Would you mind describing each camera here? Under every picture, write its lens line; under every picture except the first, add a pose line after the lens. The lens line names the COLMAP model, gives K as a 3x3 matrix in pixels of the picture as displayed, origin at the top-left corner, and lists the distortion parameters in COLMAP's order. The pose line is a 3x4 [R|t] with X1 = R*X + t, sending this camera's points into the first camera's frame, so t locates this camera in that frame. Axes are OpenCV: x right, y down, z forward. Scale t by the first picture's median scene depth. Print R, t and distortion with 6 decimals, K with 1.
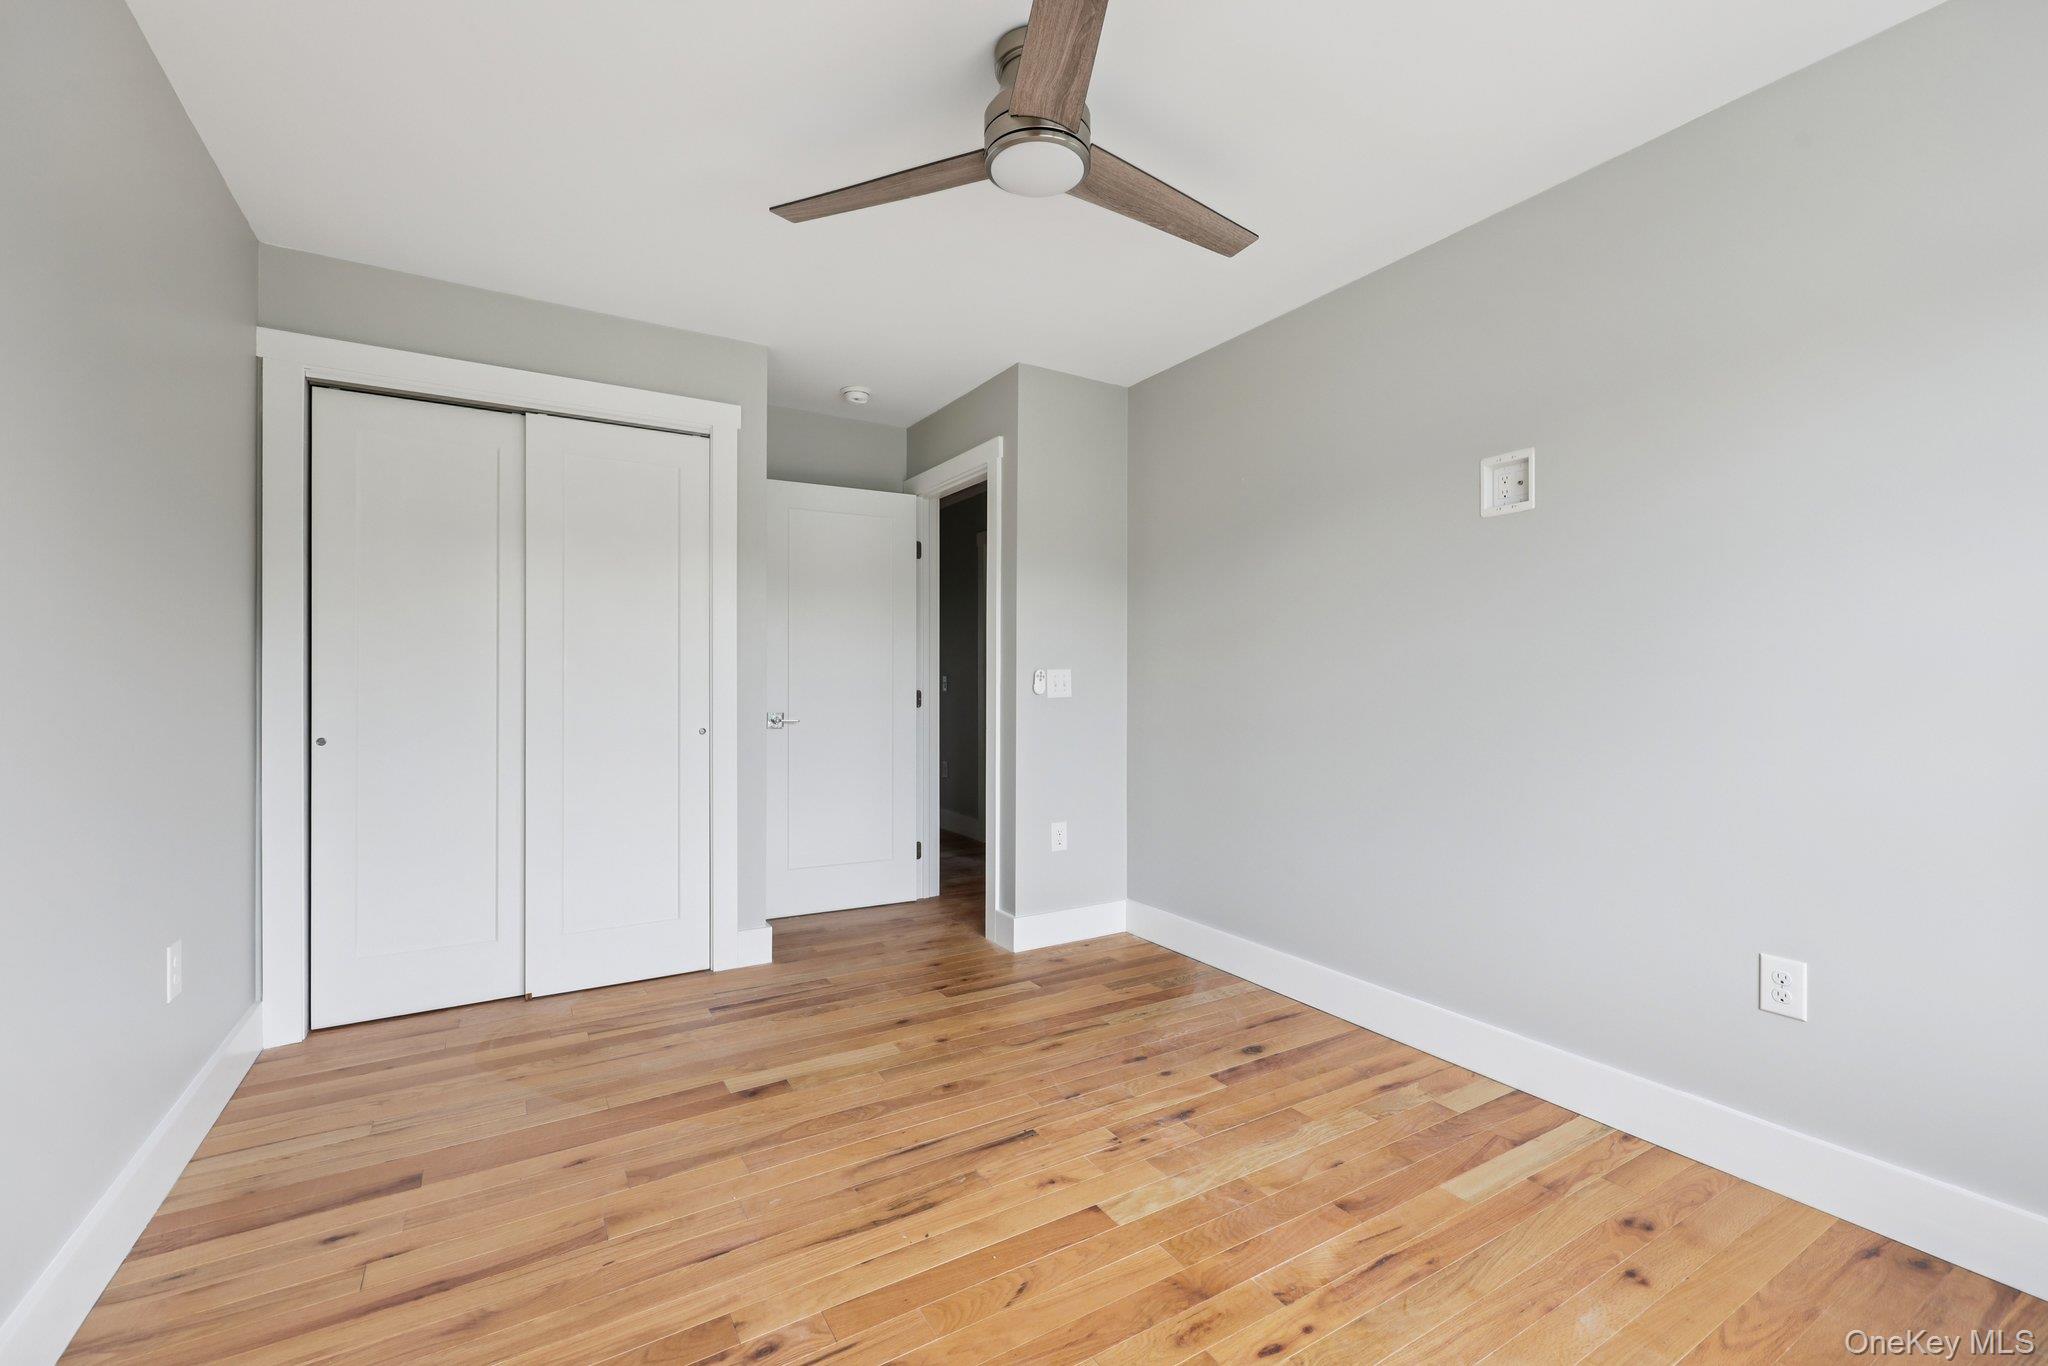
lens RADIAL K [[819.5, 0, 1021.4], [0, 819.5, 673.8], [0, 0, 1]] dist [0.001286, 0.000152]
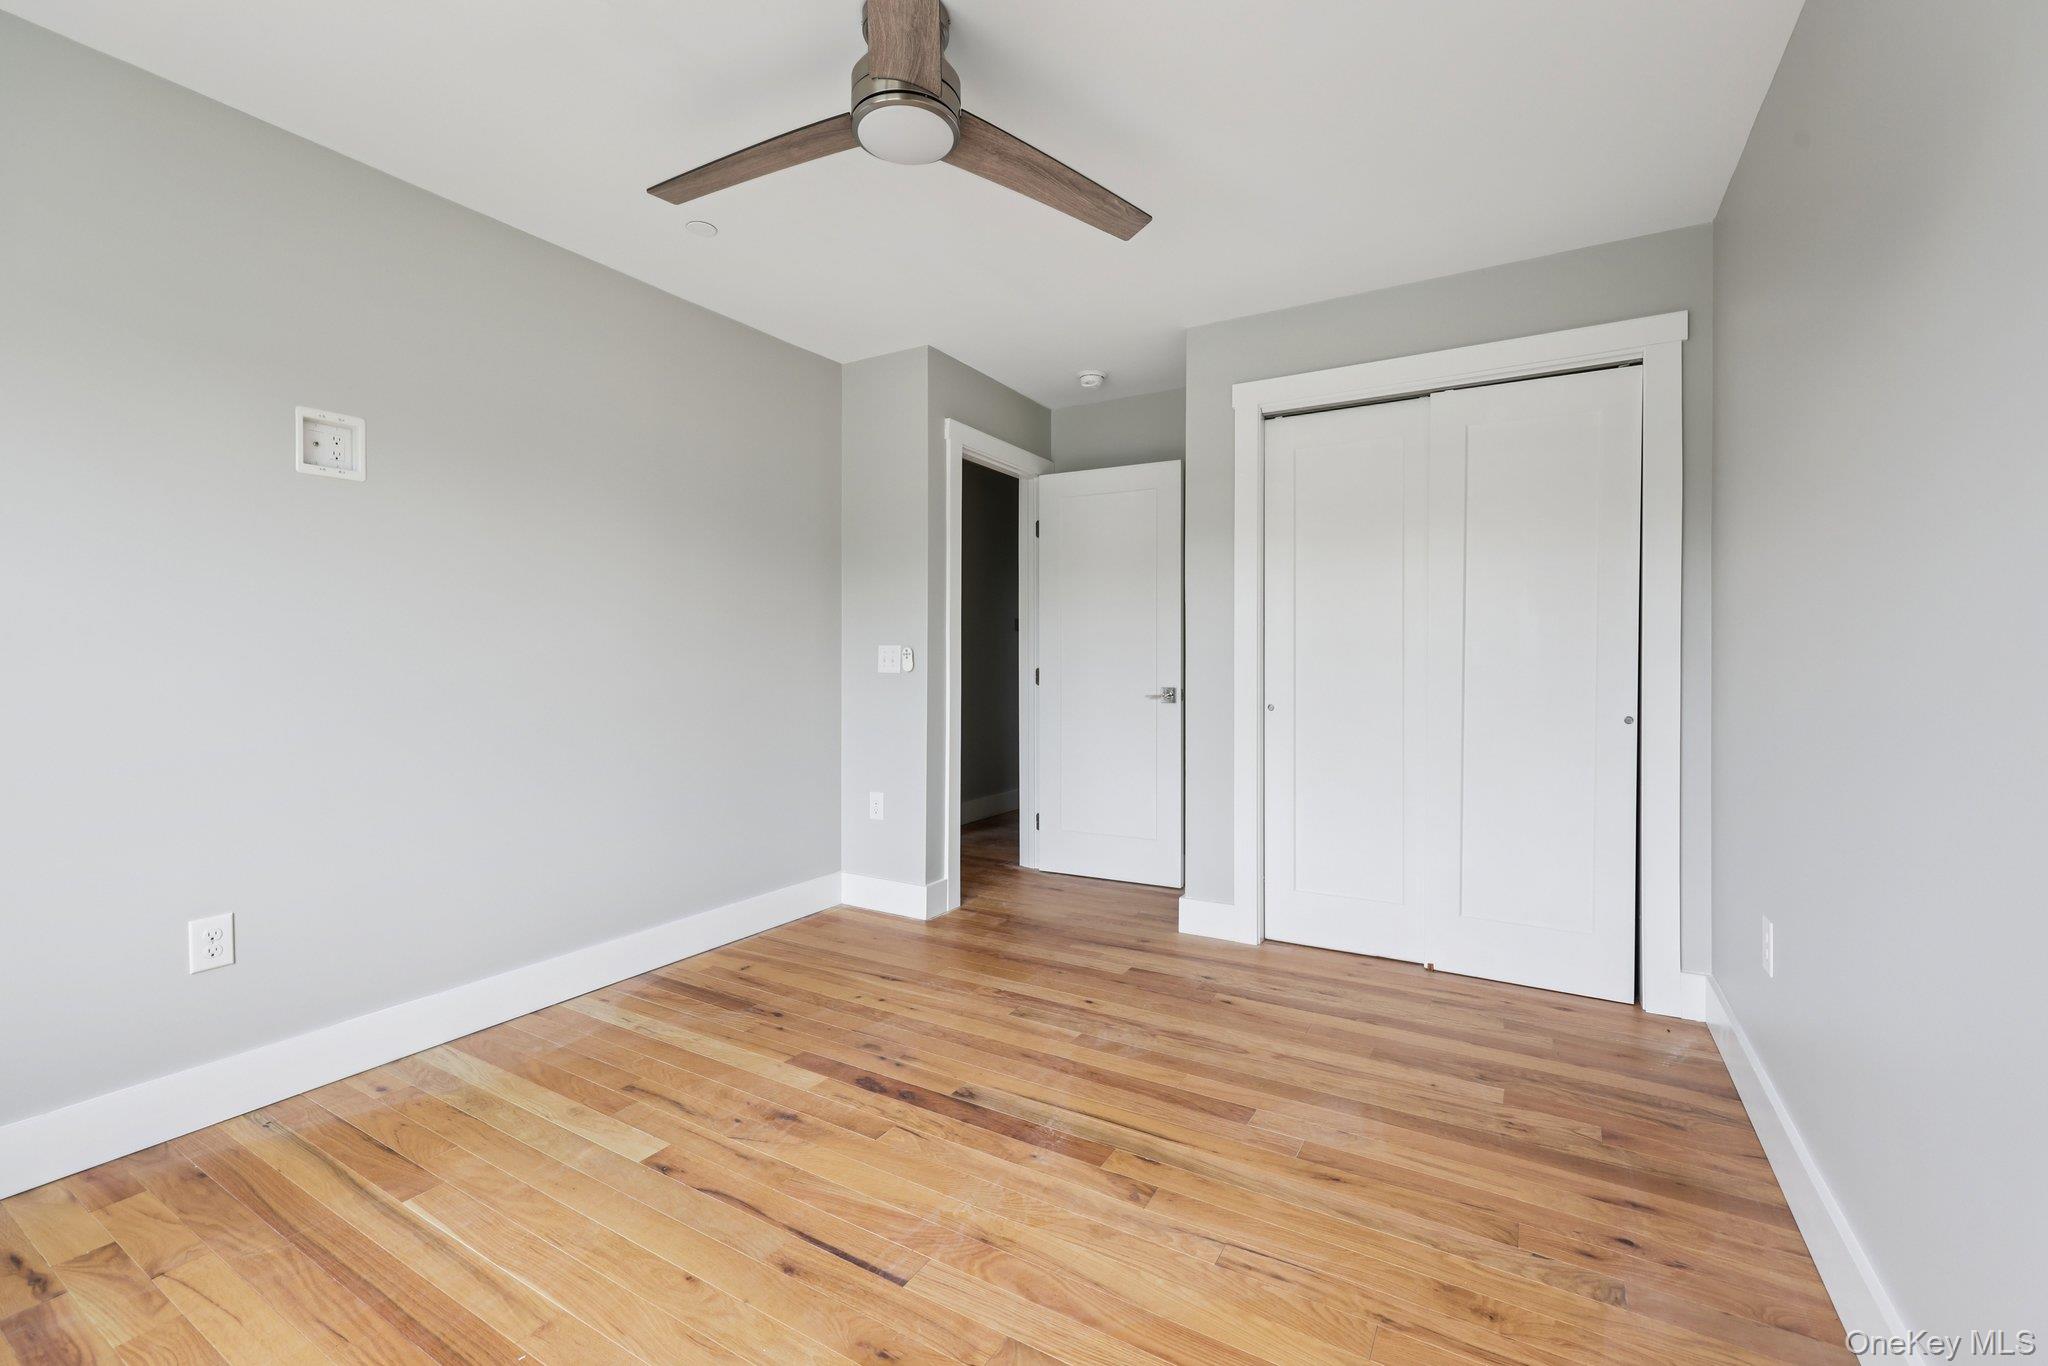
lens RADIAL K [[875.1, 0, 1070.6], [0, 875.1, 672.0], [0, 0, 1]] dist [-0.001722, -0.000172]
pose [[0.507564, 0.009387, -0.861563, 0.129644], [0.010931, 0.999790, 0.017333, 0.002510], [0.861545, -0.018216, 0.507355, 0.080751]]
